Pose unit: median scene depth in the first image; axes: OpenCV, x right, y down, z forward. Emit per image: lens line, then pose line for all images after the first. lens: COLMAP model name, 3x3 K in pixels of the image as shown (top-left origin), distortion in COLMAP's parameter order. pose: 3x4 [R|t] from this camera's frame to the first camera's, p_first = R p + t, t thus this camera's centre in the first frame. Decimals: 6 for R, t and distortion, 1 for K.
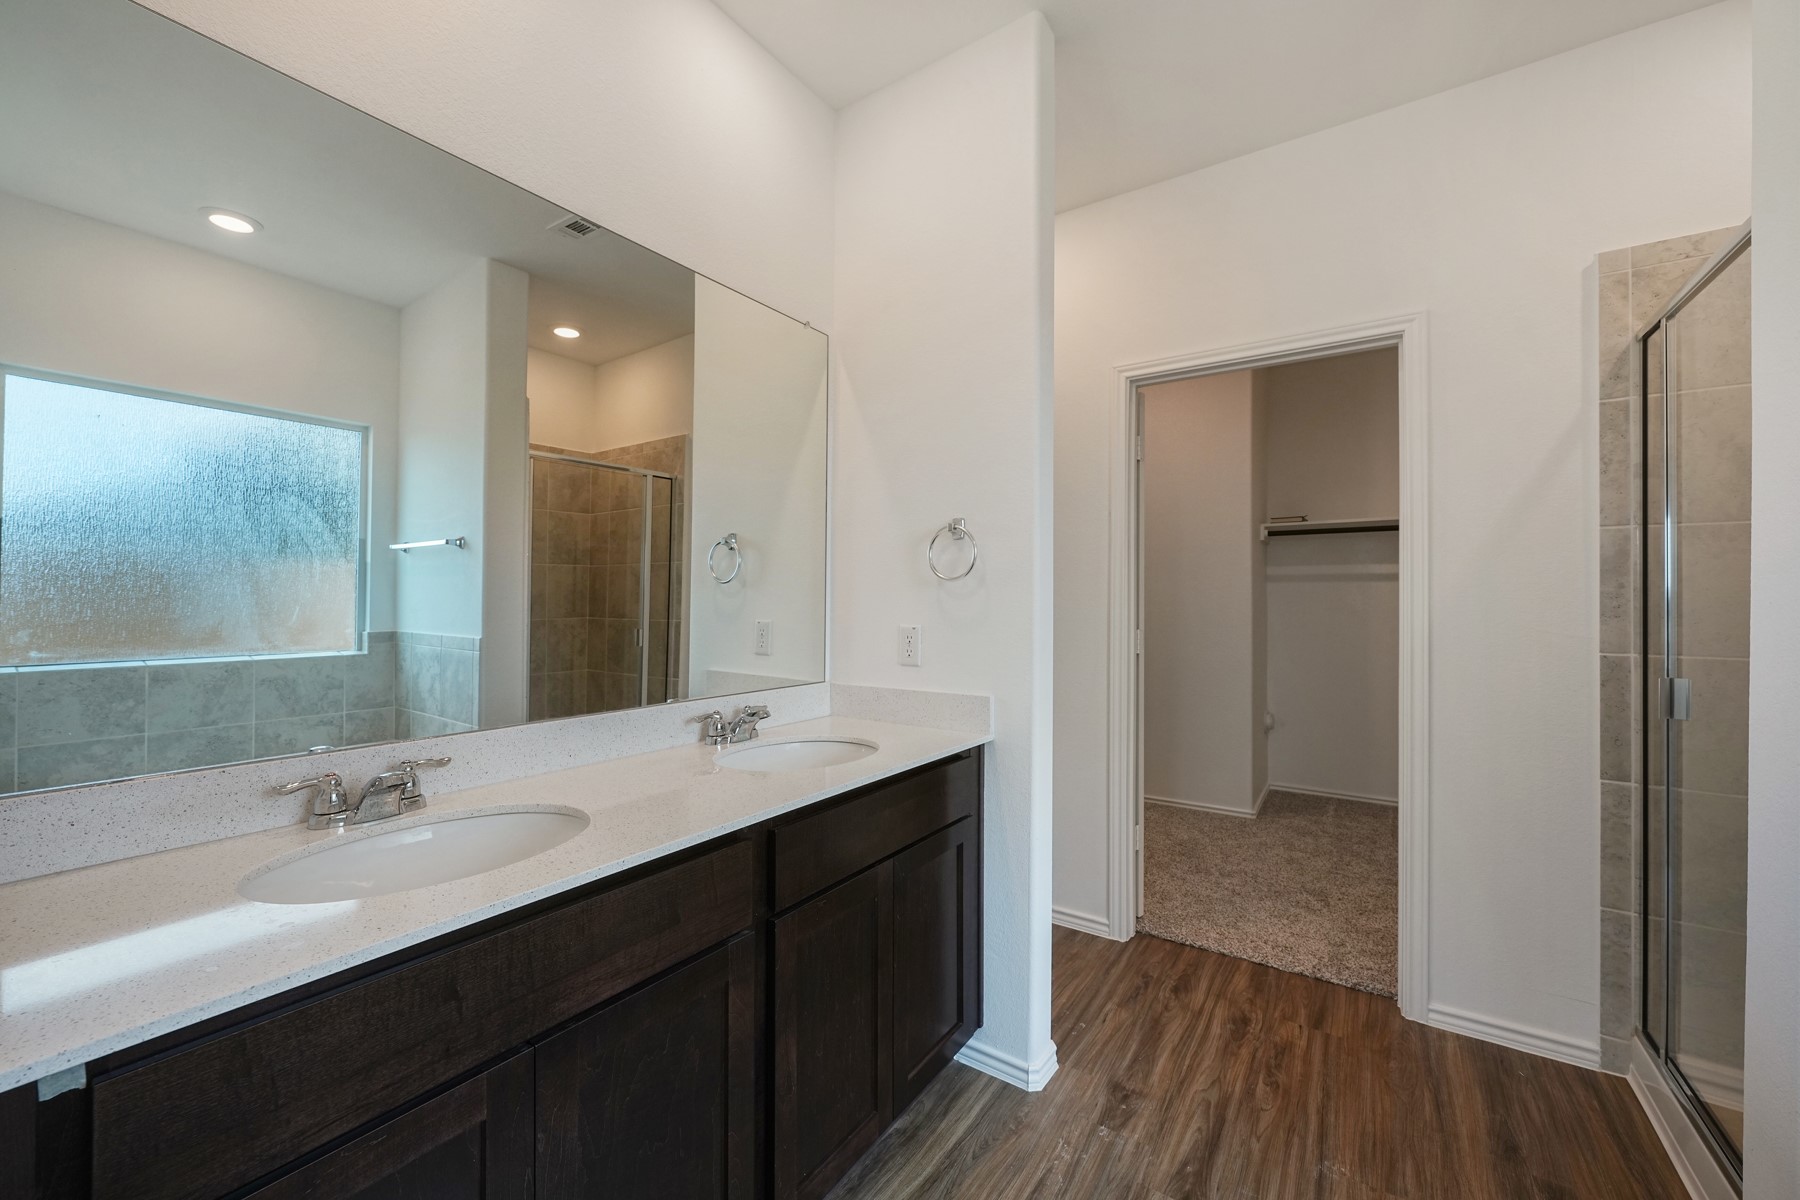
lens RADIAL K [[684.8, 0, 903.3], [0, 684.8, 597.0], [0, 0, 1]] dist [-0.002256, -0.000081]
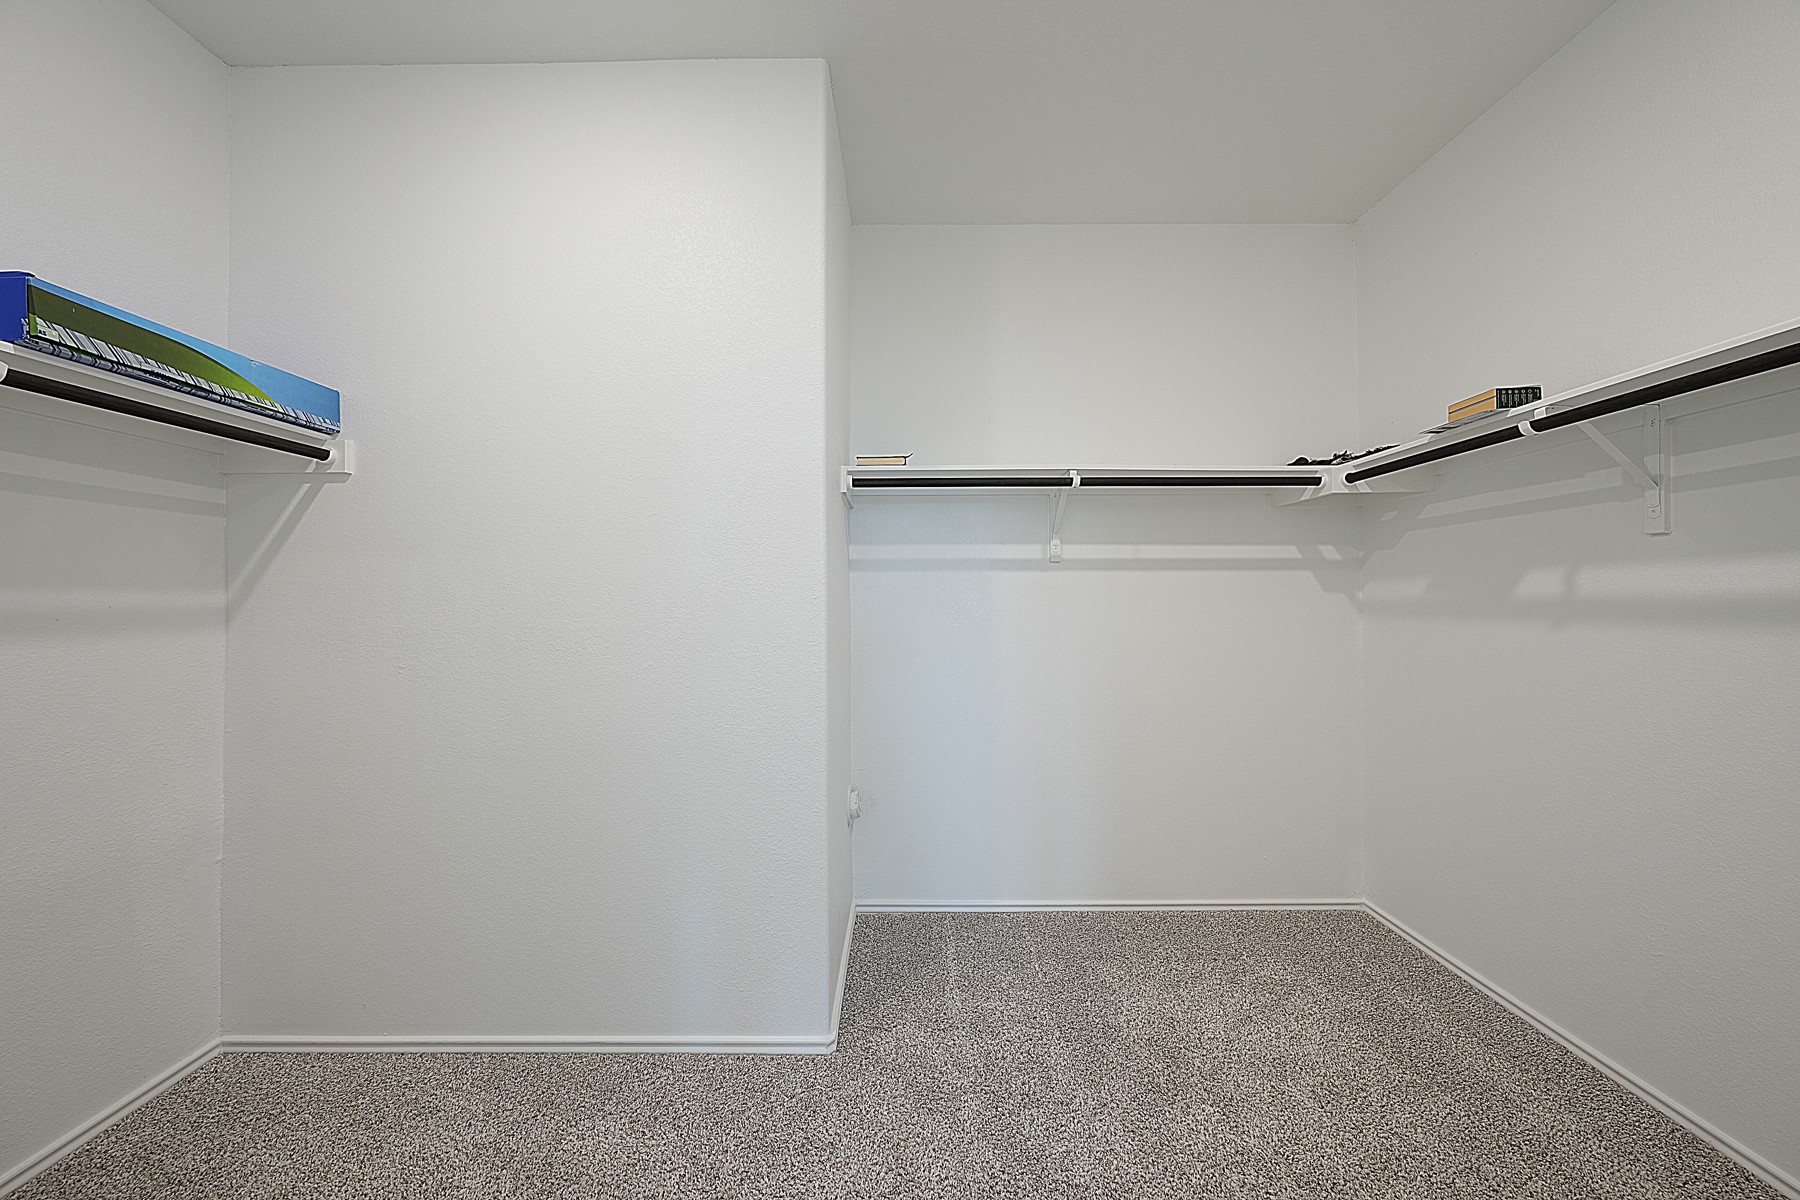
lens RADIAL K [[622.5, 0, 902.1], [0, 622.5, 596.7], [0, 0, 1]] dist [-0.002546, 0.000003]
pose [[0.833867, -0.001546, 0.551963, 0.284301], [0.004272, 0.999984, -0.003654, 0.003457], [-0.551949, 0.005405, 0.833861, 0.551068]]
